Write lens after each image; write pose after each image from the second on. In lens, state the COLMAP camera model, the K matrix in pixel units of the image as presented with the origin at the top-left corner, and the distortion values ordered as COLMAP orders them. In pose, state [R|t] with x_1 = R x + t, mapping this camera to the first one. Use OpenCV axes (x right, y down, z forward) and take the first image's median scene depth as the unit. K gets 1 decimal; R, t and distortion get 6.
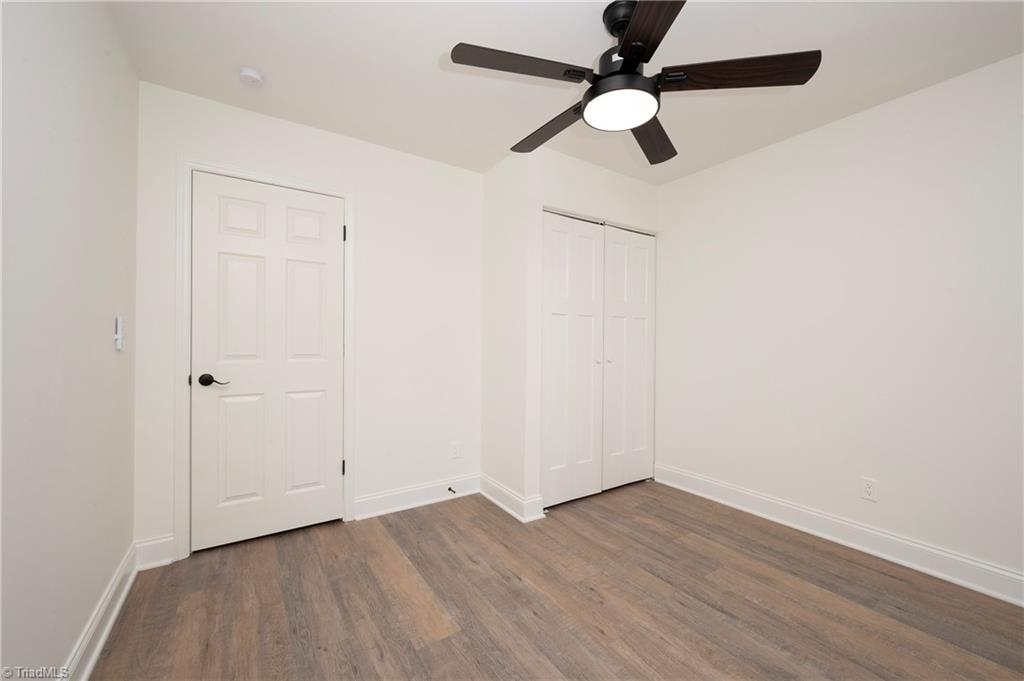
lens RADIAL K [[403.8, 0, 518.8], [0, 403.8, 339.0], [0, 0, 1]] dist [0.001453, -0.000115]
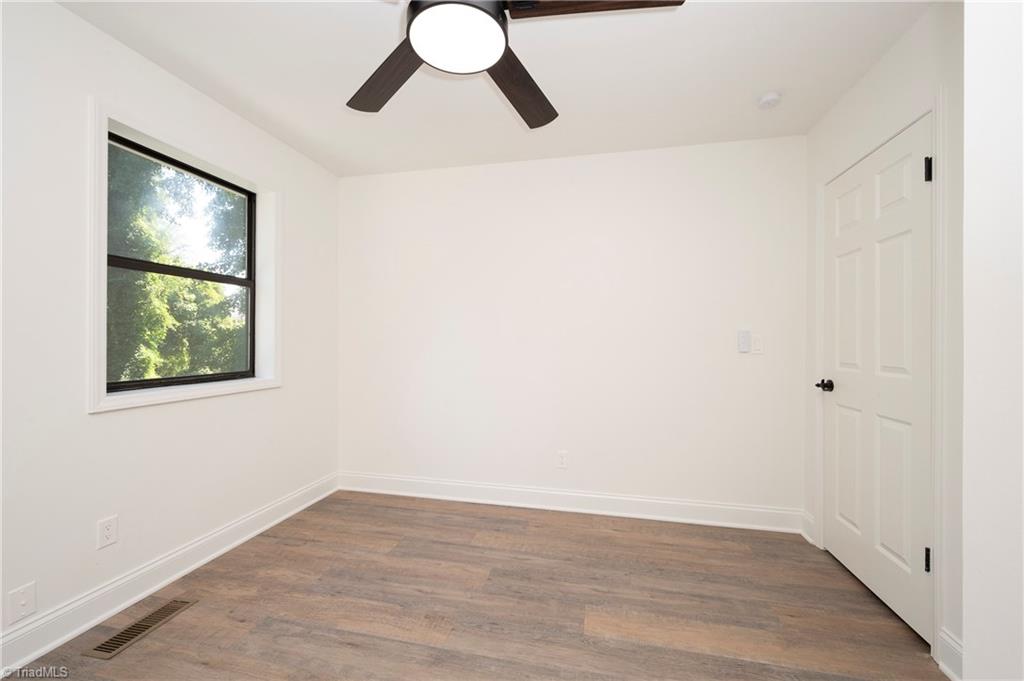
lens RADIAL K [[403.8, 0, 512.9], [0, 403.8, 340.0], [0, 0, 1]] dist [0.001453, -0.000115]
pose [[-0.728855, -0.011516, -0.684571, 0.516173], [-0.006630, 0.999930, -0.009762, -0.000049], [0.684636, -0.002577, -0.728880, 1.219261]]
